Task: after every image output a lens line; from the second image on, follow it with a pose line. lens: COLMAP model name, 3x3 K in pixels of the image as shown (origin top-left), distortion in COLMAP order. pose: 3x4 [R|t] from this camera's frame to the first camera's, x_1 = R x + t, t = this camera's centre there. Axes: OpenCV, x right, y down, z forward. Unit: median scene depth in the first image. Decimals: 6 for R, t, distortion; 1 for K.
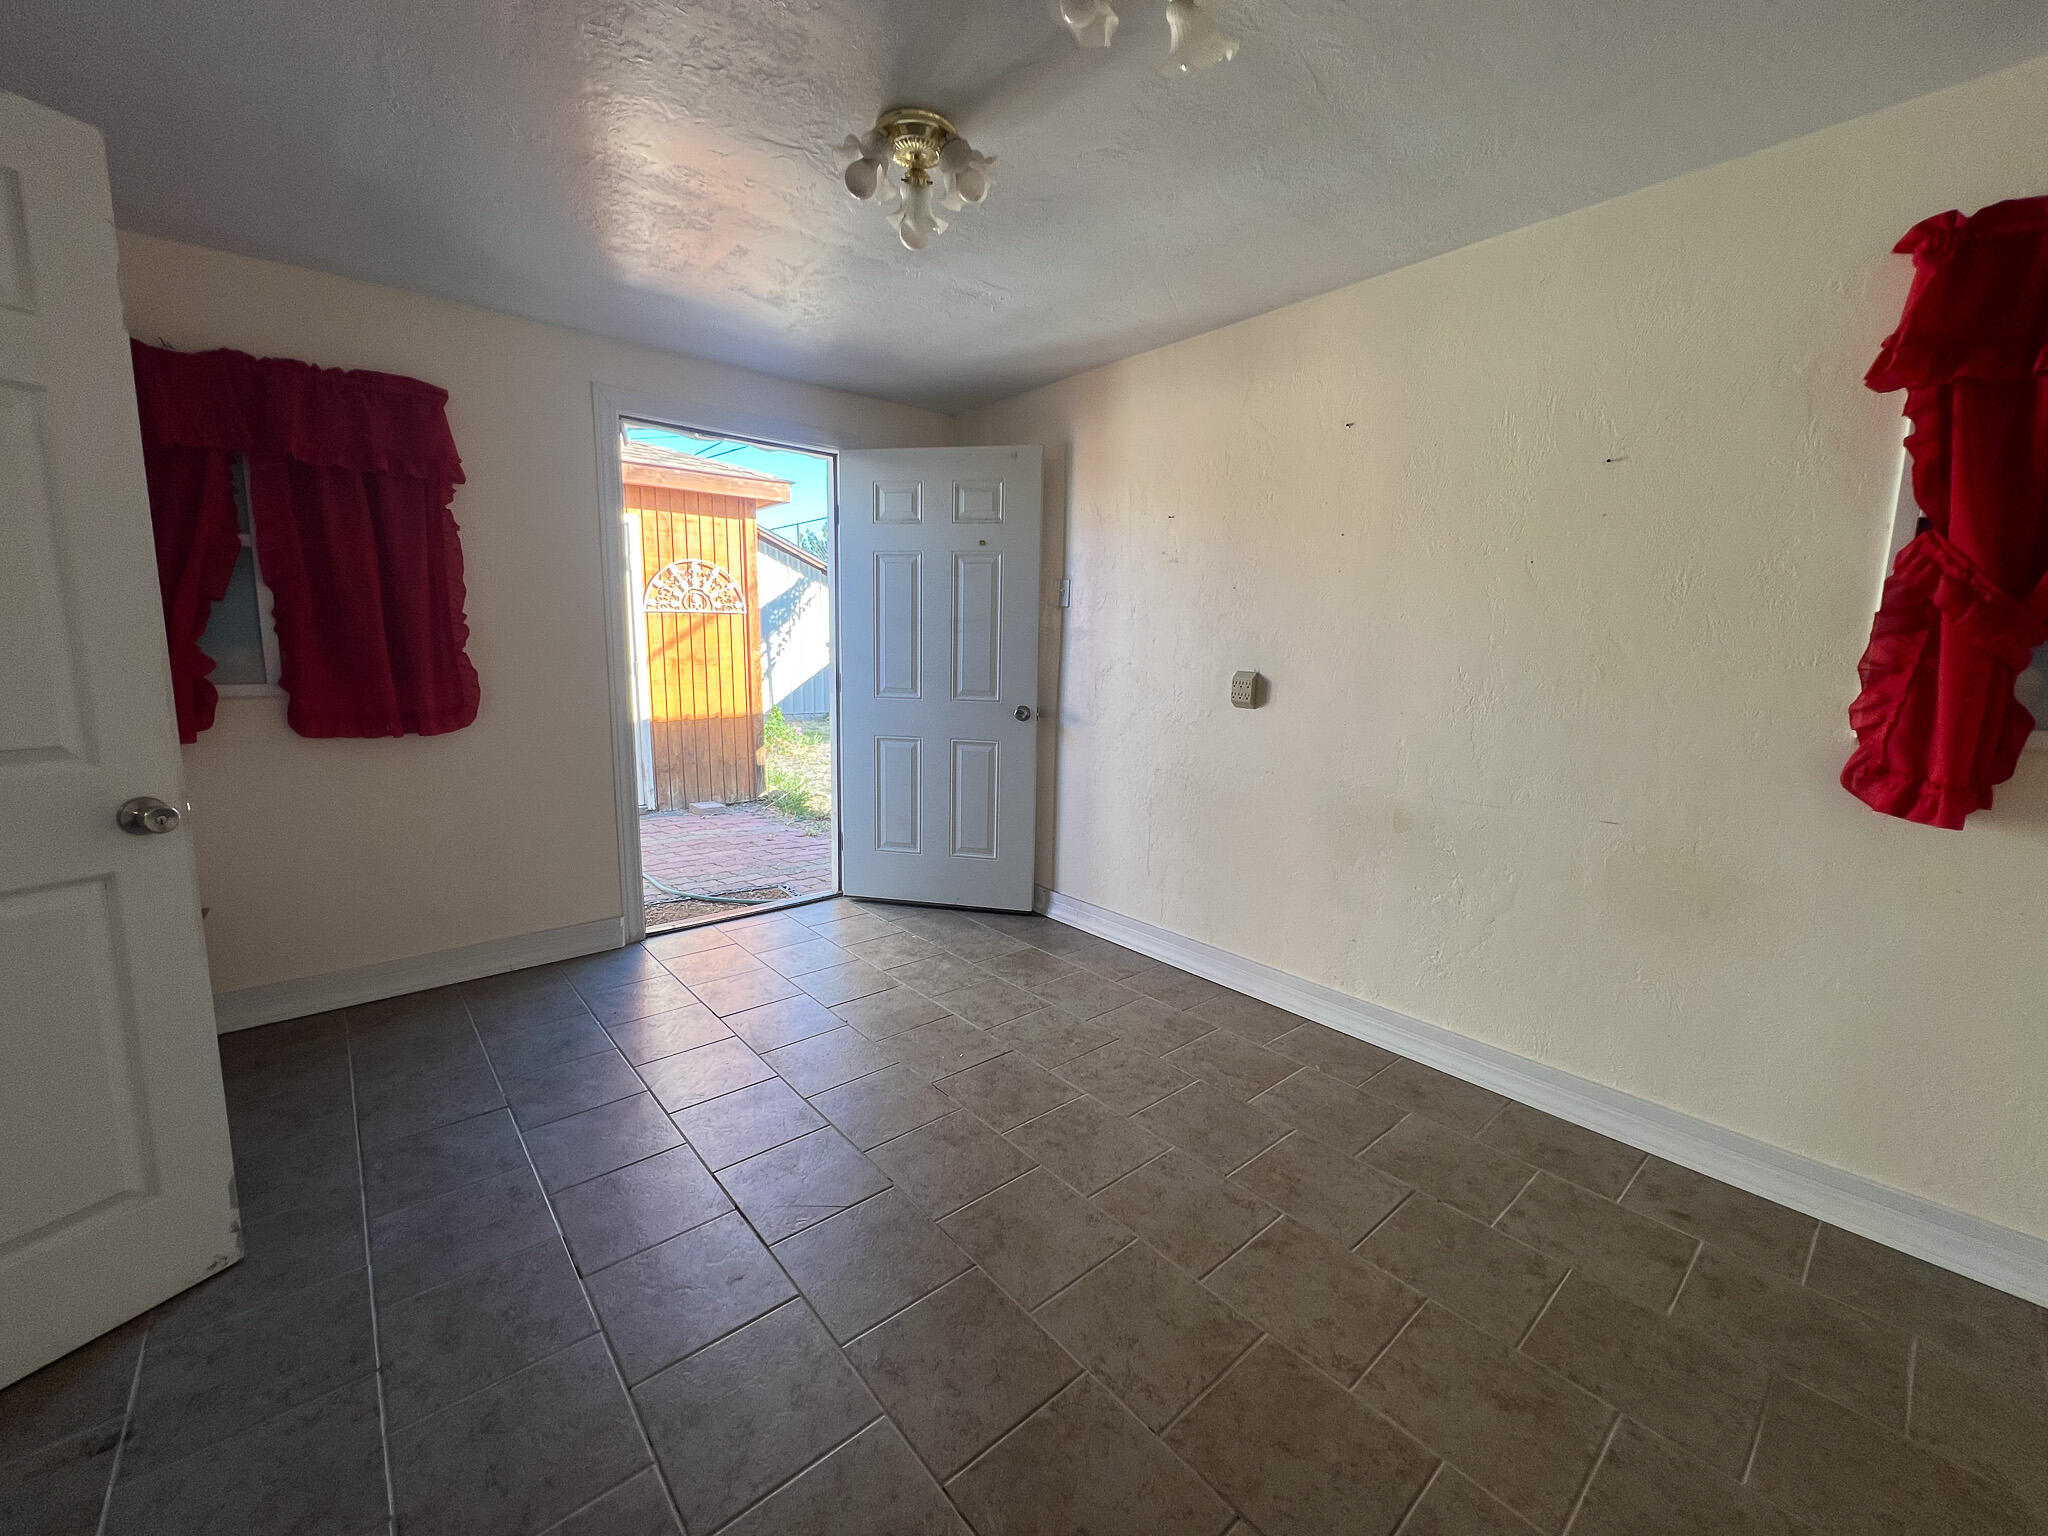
lens RADIAL K [[821.7, 0, 1019.2], [0, 821.7, 770.5], [0, 0, 1]] dist [-0.001892, -0.000192]
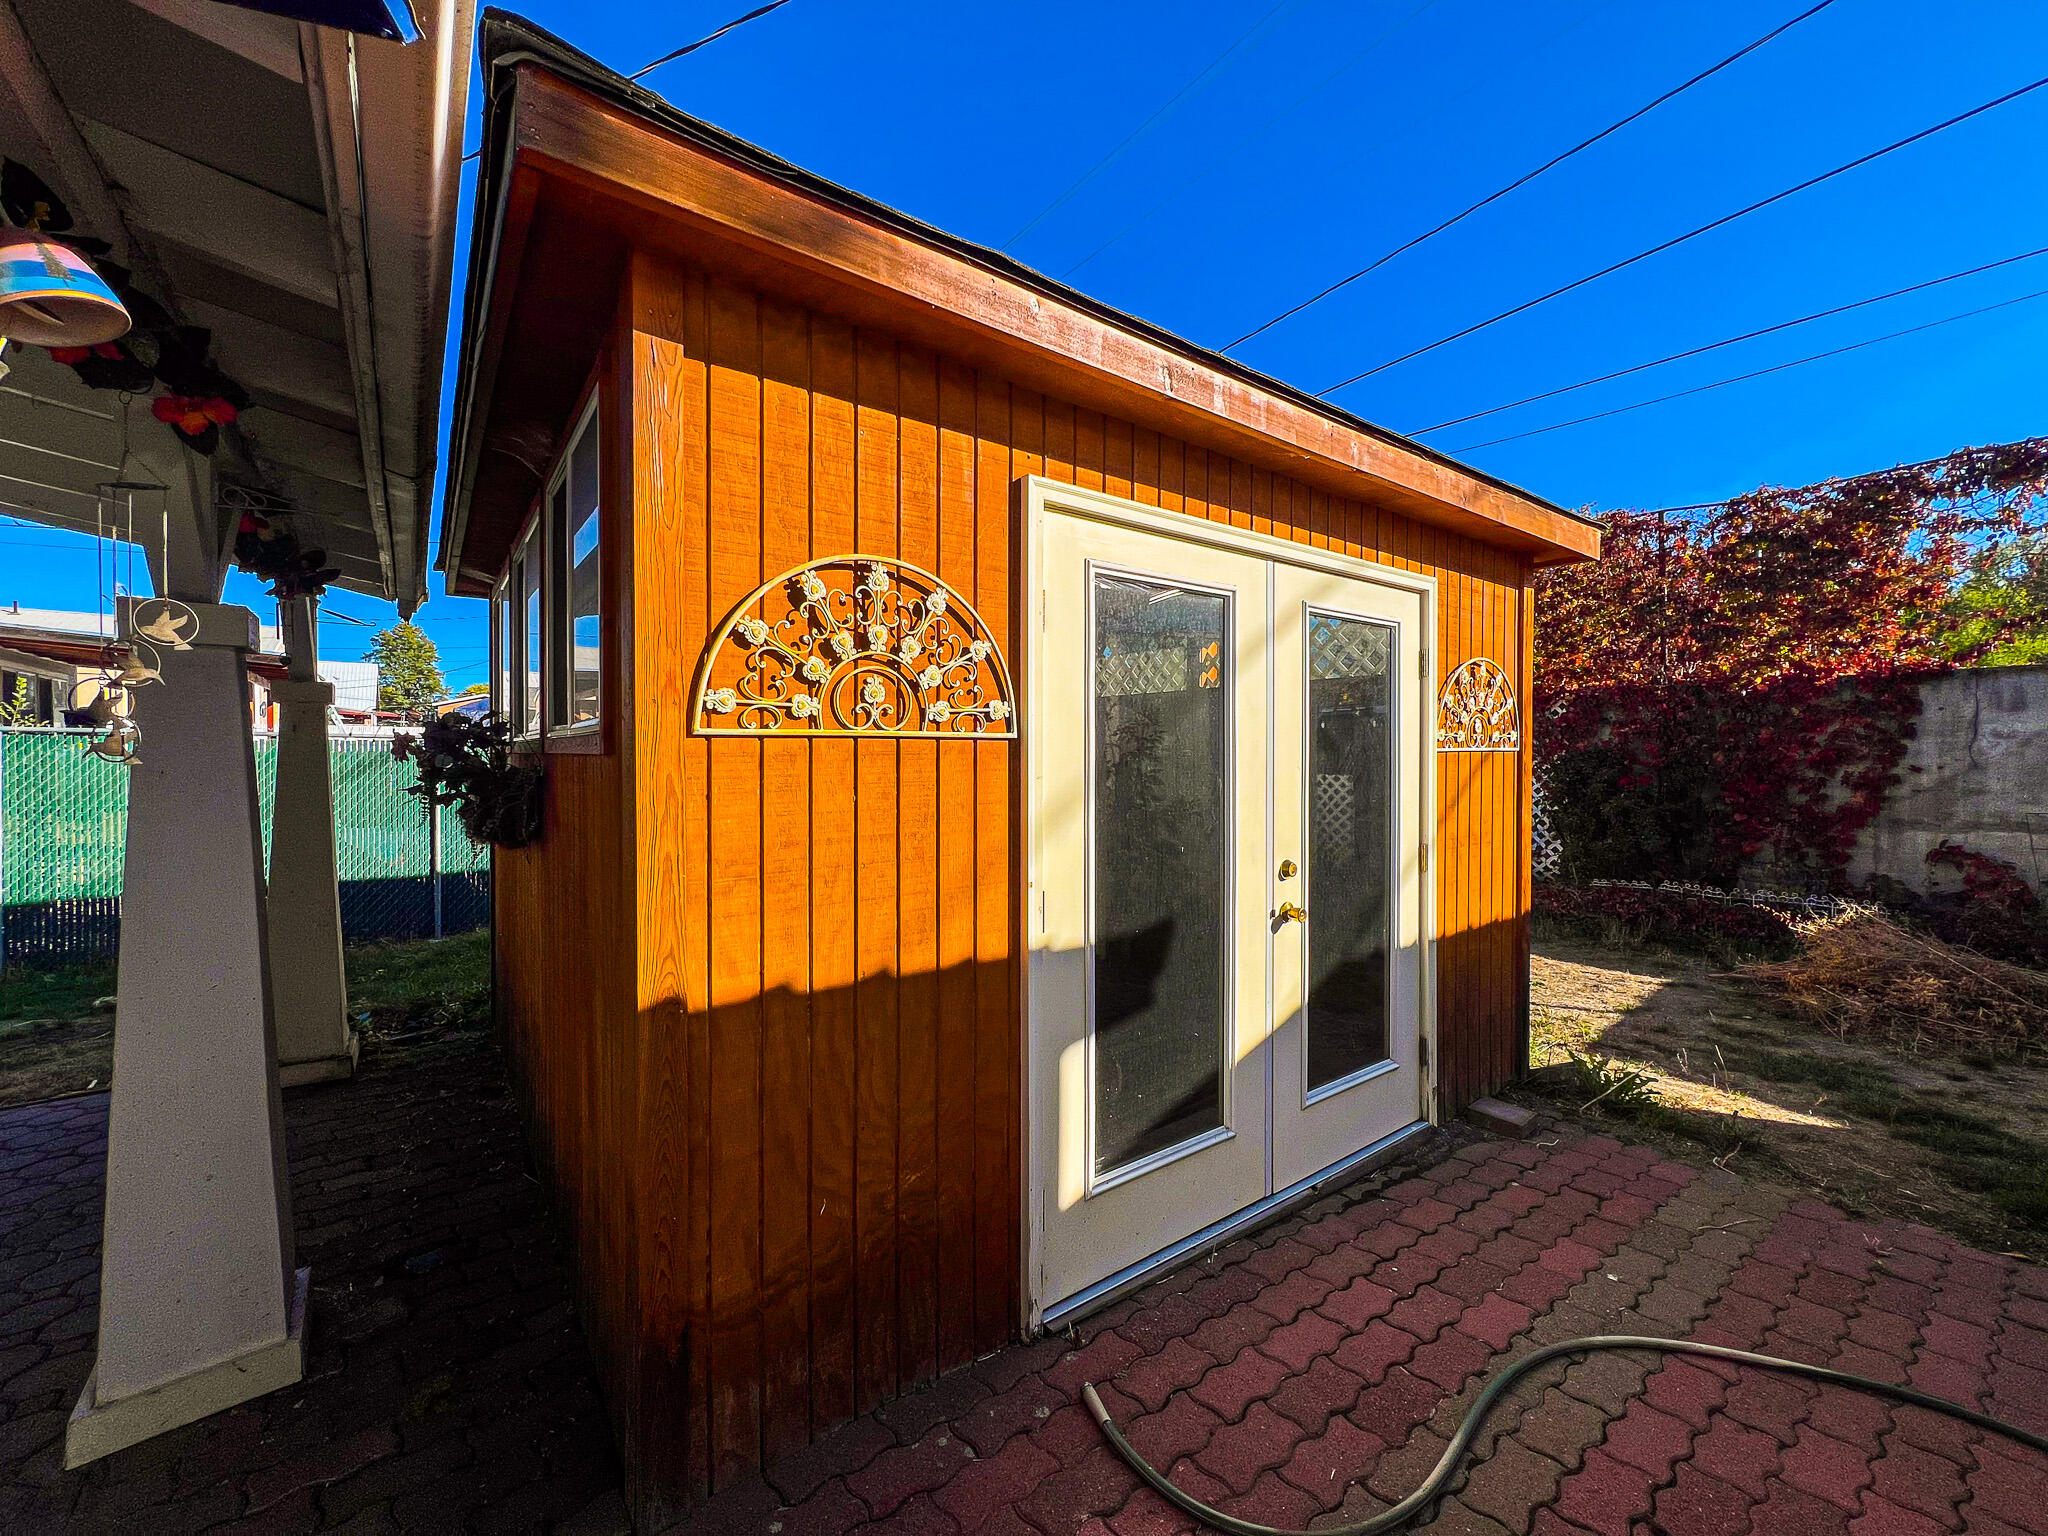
lens RADIAL K [[821.5, 0, 1032.4], [0, 821.5, 755.7], [0, 0, 1]] dist [0.001610, 0.000309]
pose [[0.997461, -0.012968, -0.070030, -0.319441], [0.002961, 0.989984, -0.141150, -0.145644], [0.071159, 0.140585, 0.987508, 0.723126]]
